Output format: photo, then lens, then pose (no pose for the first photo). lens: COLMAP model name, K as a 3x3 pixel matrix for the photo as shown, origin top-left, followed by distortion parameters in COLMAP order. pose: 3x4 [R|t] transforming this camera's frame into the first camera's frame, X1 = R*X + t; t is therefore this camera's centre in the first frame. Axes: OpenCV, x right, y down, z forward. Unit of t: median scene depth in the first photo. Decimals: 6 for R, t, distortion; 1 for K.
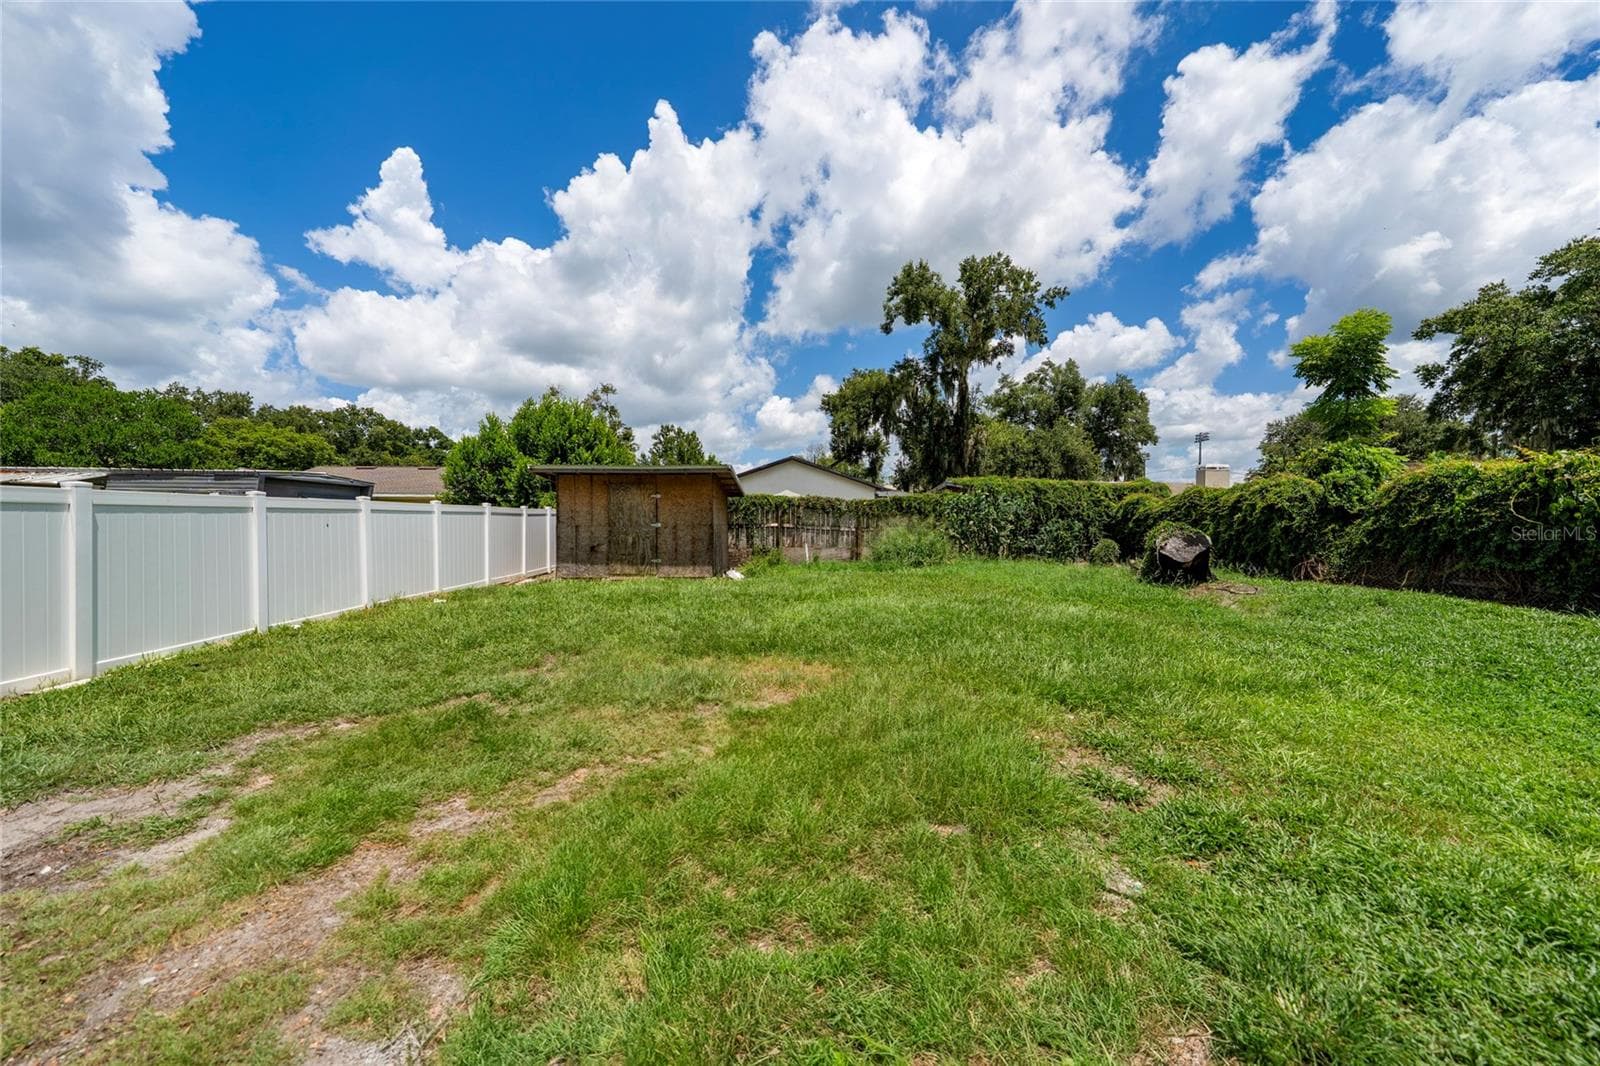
lens RADIAL K [[537.5, 0, 773.2], [0, 537.5, 525.9], [0, 0, 1]] dist [0.000429, 0.000005]
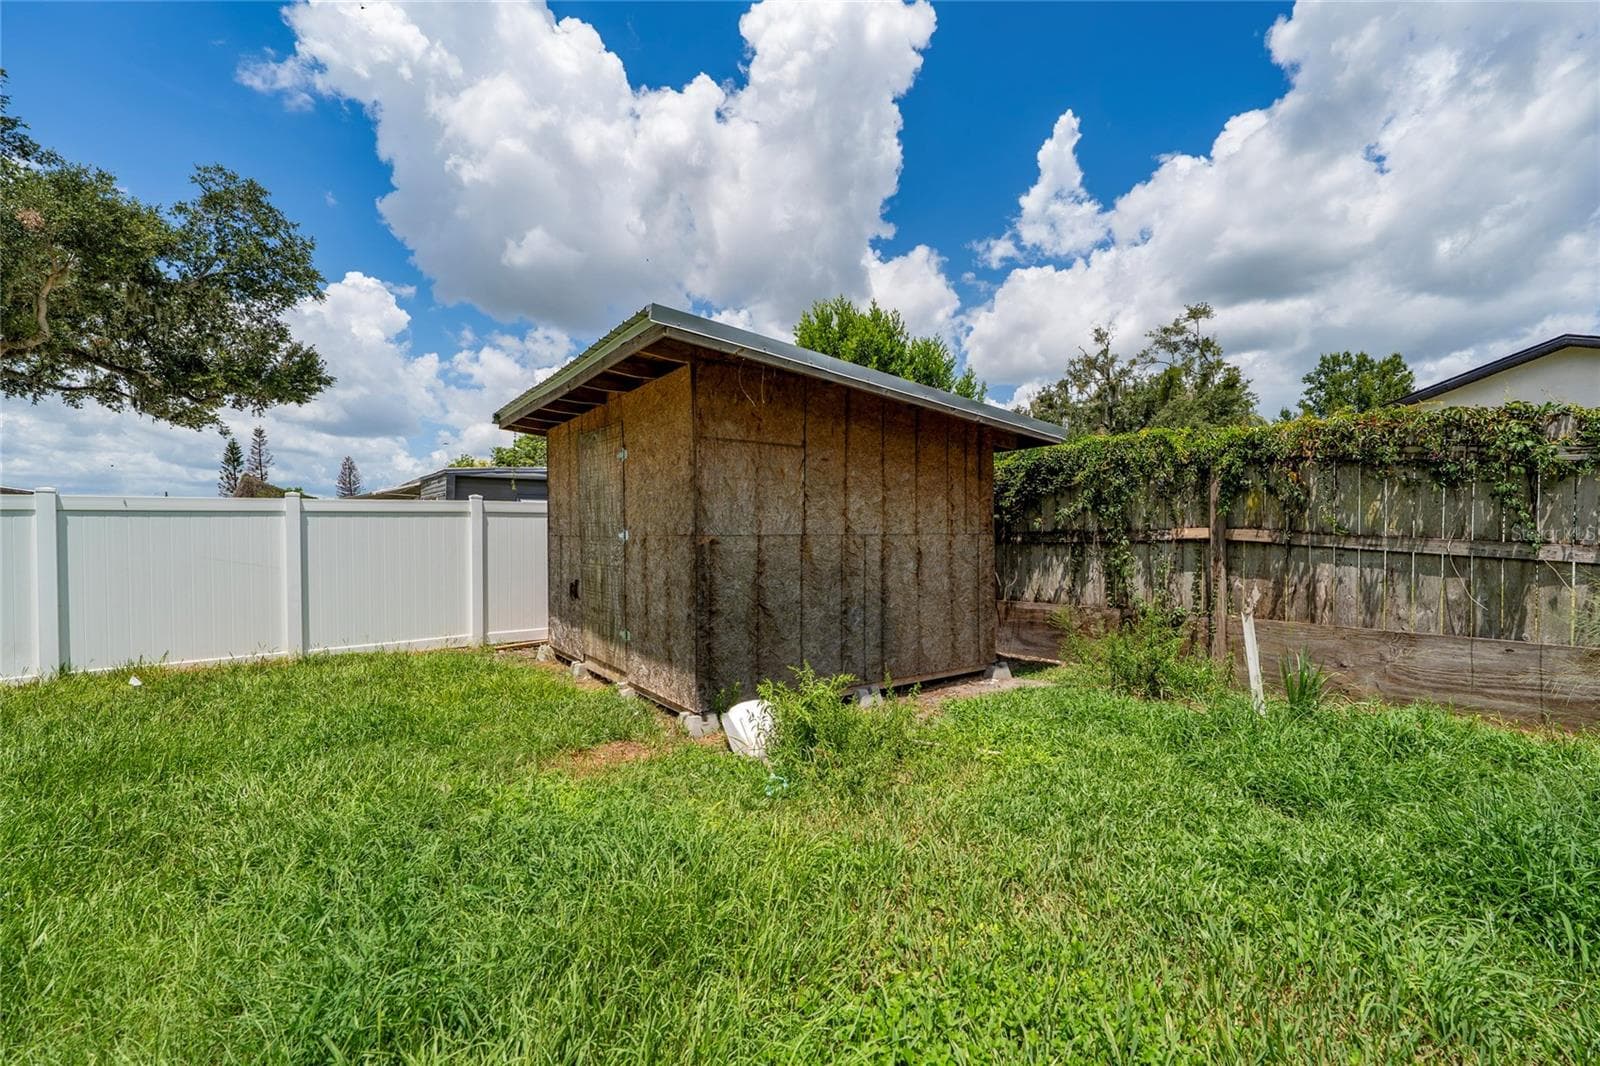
lens RADIAL K [[693.3, 0, 797.0], [0, 693.3, 533.0], [0, 0, 1]] dist [-0.025322, 0.001822]
pose [[0.598844, -0.003114, -0.800860, 0.053150], [0.000607, 0.999994, -0.003434, -0.000363], [0.800865, 0.001570, 0.598842, 0.201510]]
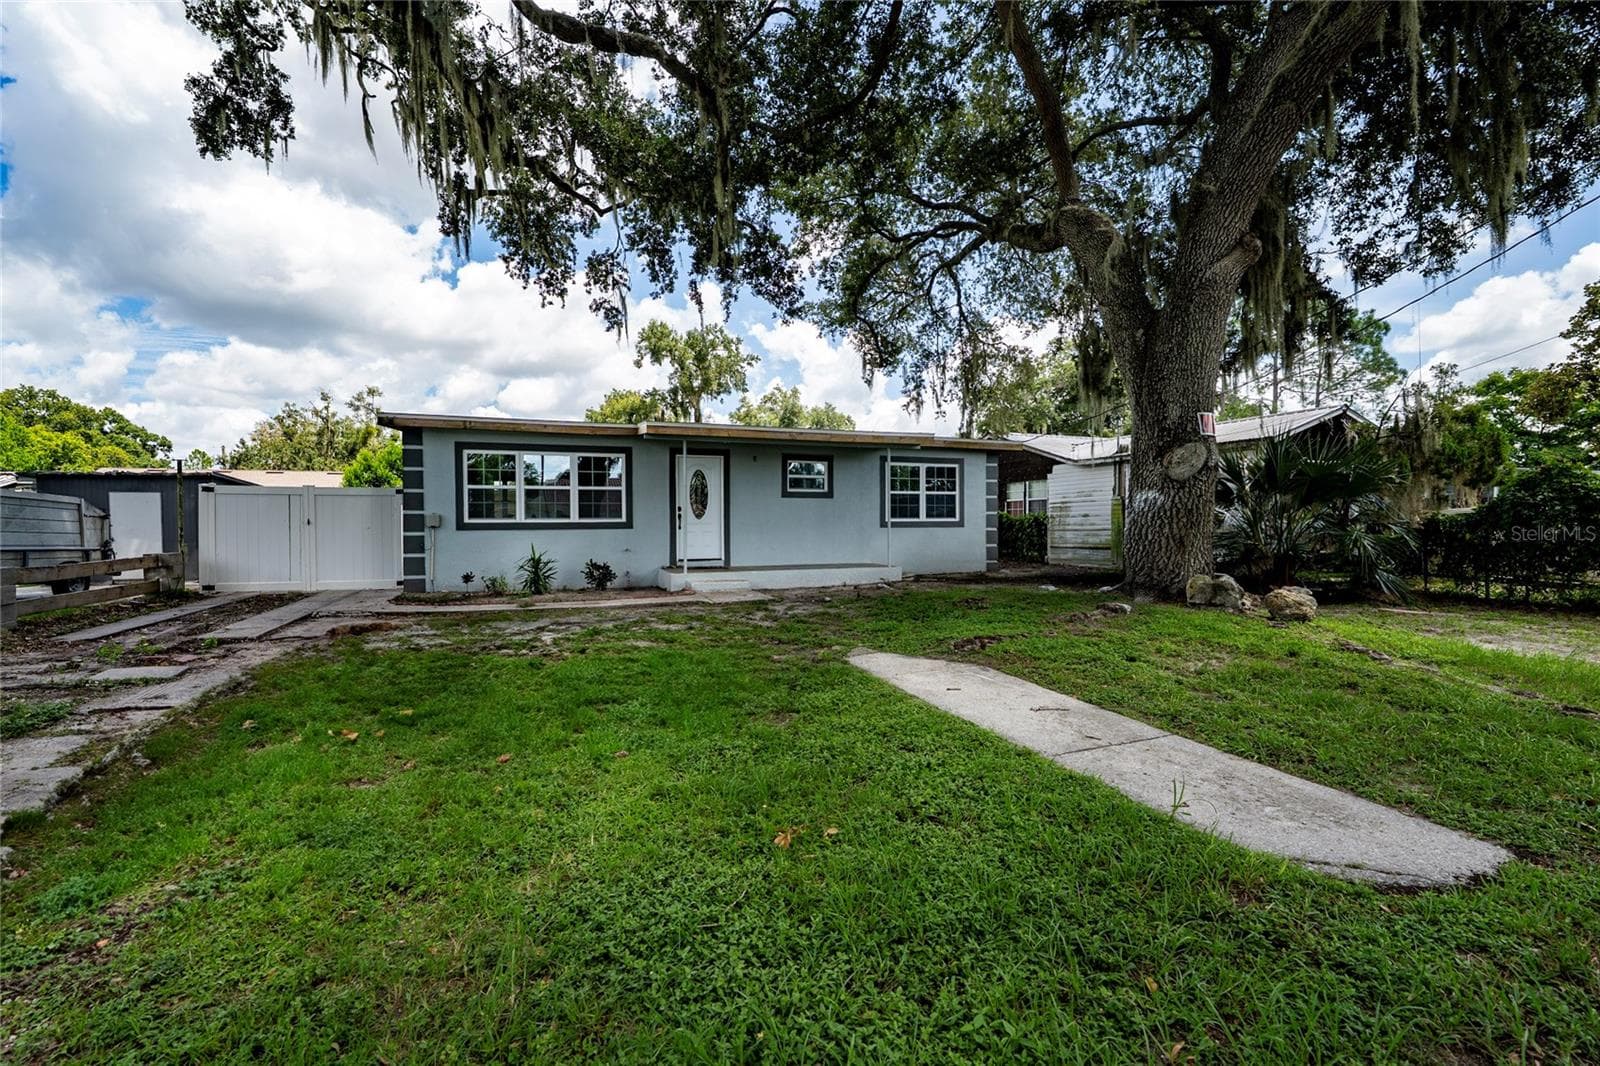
lens RADIAL K [[693.3, 0, 808.1], [0, 693.3, 540.7], [0, 0, 1]] dist [-0.025322, 0.001822]
pose [[0.925205, -0.015387, 0.379156, -0.041895], [0.007839, 0.999739, 0.021443, 0.016754], [-0.379387, -0.016867, 0.925084, -0.677046]]
